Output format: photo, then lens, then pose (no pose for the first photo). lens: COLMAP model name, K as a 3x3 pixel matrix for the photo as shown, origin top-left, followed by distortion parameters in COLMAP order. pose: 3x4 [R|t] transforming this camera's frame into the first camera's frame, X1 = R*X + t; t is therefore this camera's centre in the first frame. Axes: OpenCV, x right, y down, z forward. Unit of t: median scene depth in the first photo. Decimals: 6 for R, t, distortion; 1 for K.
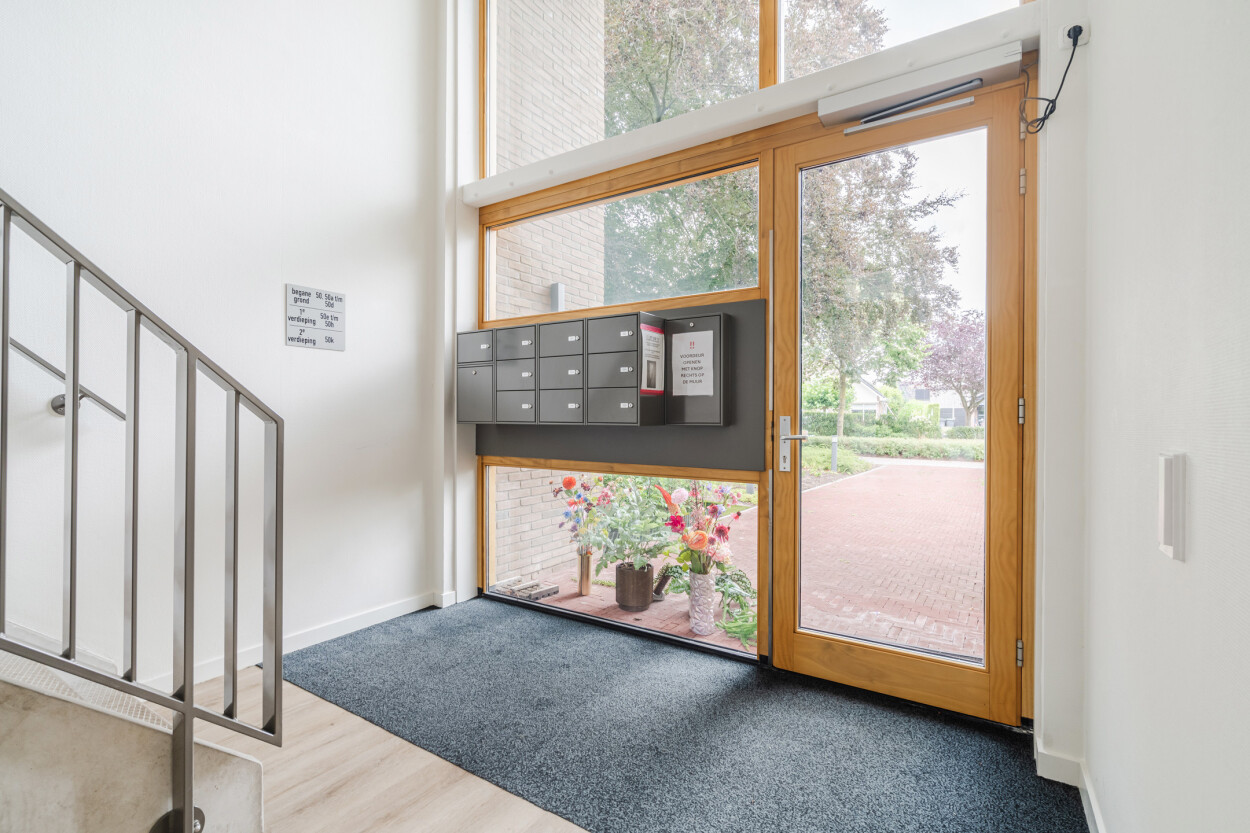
lens RADIAL K [[557.9, 0, 625.0], [0, 557.9, 416.5], [0, 0, 1]] dist [-0.000355, 0.000228]
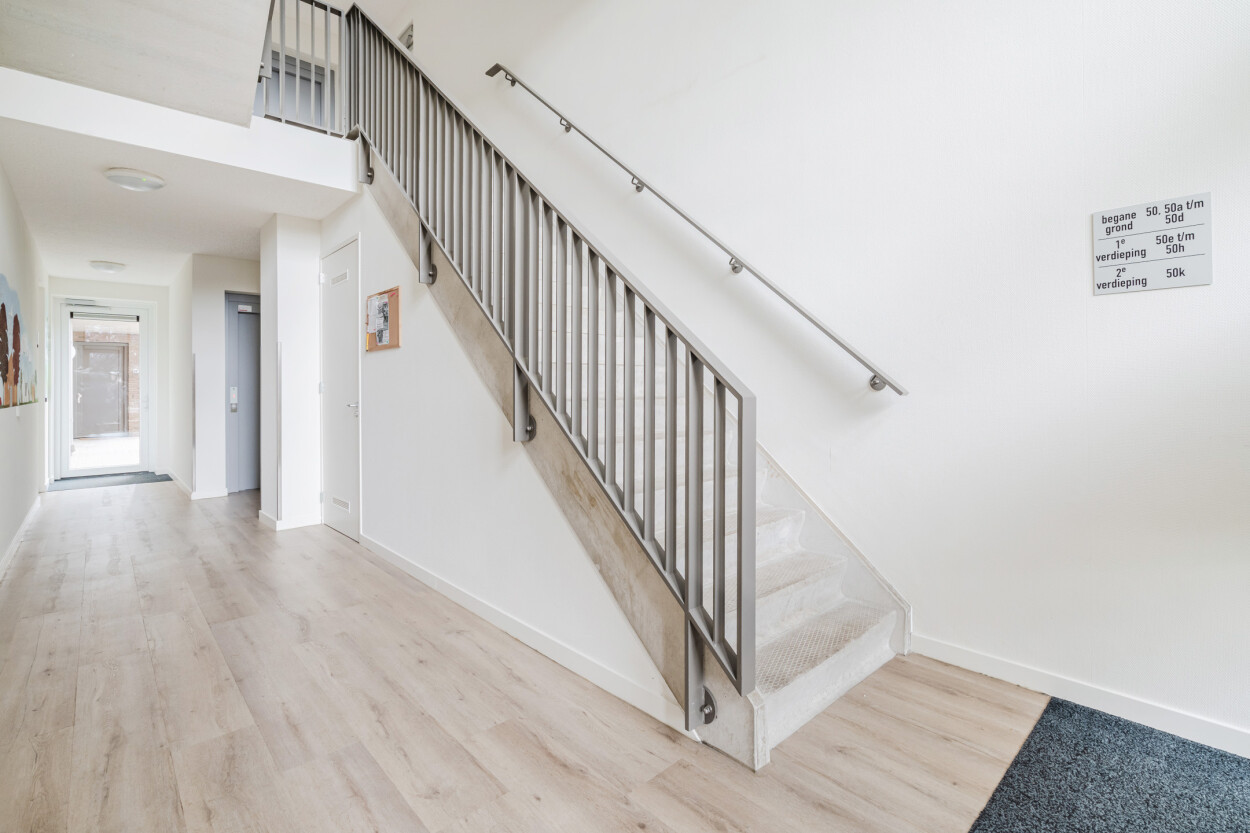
lens RADIAL K [[579.6, 0, 623.8], [0, 579.6, 383.7], [0, 0, 1]] dist [-0.002638, -0.000466]
pose [[-0.247816, -0.010981, -0.968745, 0.278884], [0.005098, 0.999907, -0.012638, -0.003069], [0.968794, -0.008070, -0.247737, 0.543350]]
